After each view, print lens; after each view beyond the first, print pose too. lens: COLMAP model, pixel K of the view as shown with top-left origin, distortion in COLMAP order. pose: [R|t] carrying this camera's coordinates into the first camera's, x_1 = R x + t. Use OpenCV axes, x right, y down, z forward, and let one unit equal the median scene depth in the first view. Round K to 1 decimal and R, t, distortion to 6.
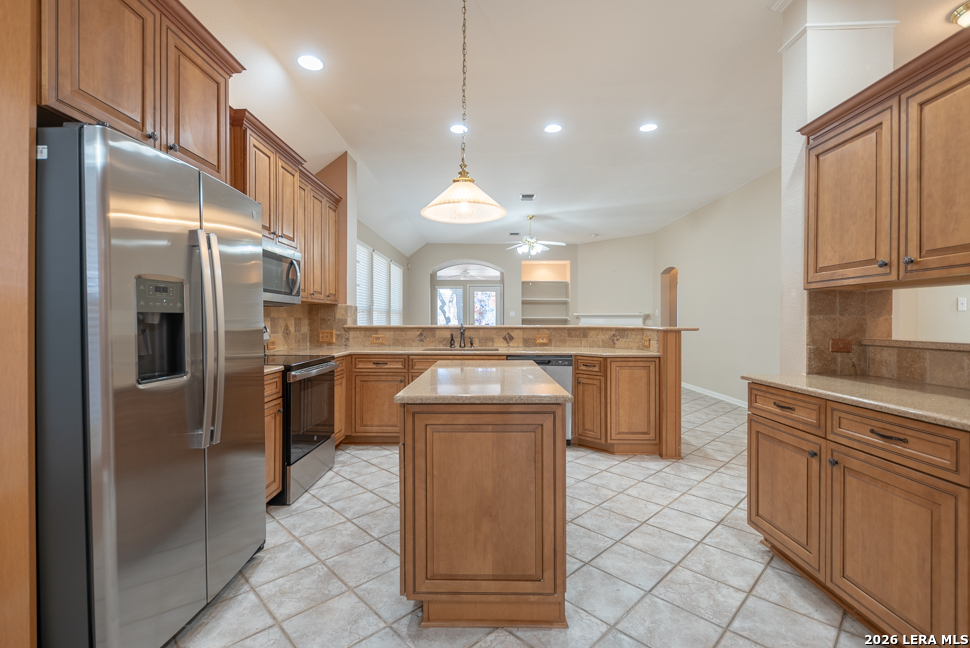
lens RADIAL K [[428.7, 0, 481.3], [0, 428.7, 322.4], [0, 0, 1]] dist [0.012836, -0.009556]
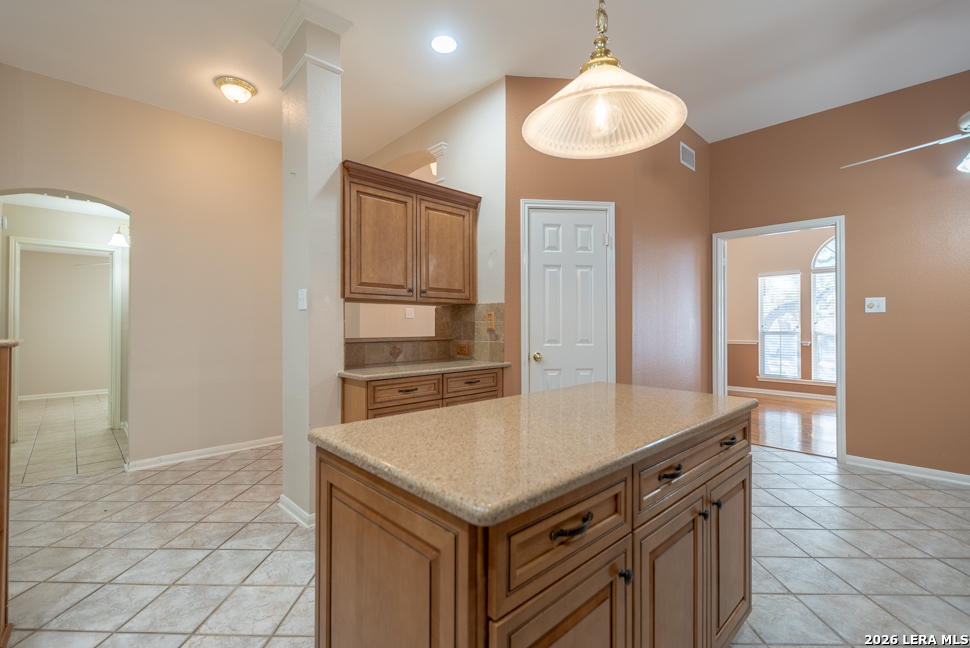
lens RADIAL K [[428.7, 0, 481.3], [0, 428.7, 322.4], [0, 0, 1]] dist [0.012836, -0.009556]
pose [[-0.694930, 0.003844, 0.719067, -0.200554], [0.004387, 0.999990, -0.001105, -0.004371], [-0.719064, 0.002386, -0.694940, 0.907518]]
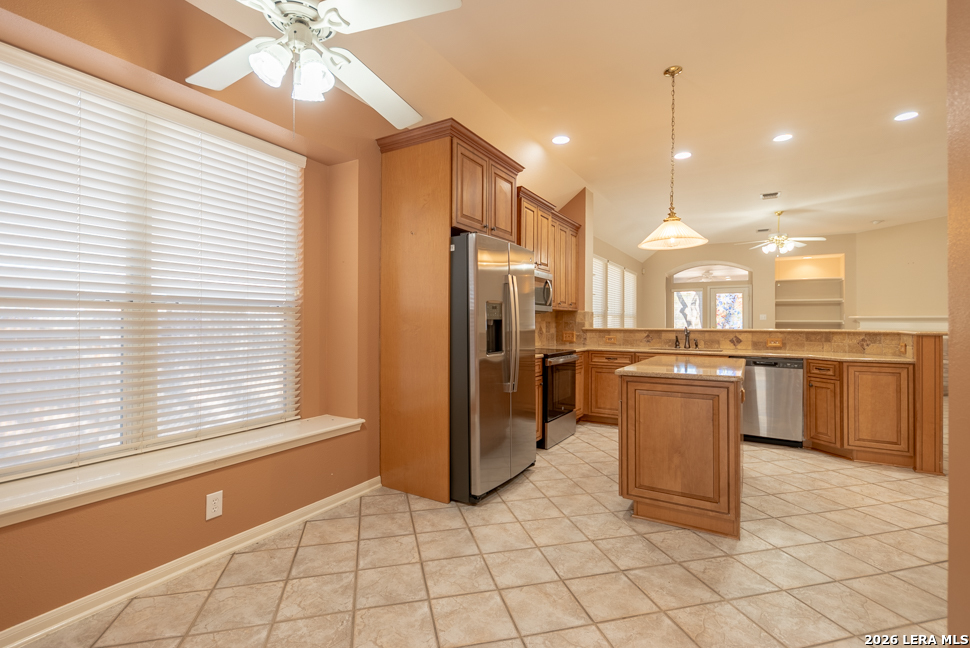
lens RADIAL K [[428.7, 0, 481.3], [0, 428.7, 322.4], [0, 0, 1]] dist [0.012836, -0.009556]
pose [[0.858950, 0.001028, -0.512059, 0.082435], [-0.005097, 0.999966, -0.006542, 0.001766], [0.512034, 0.008229, 0.858926, -0.278069]]
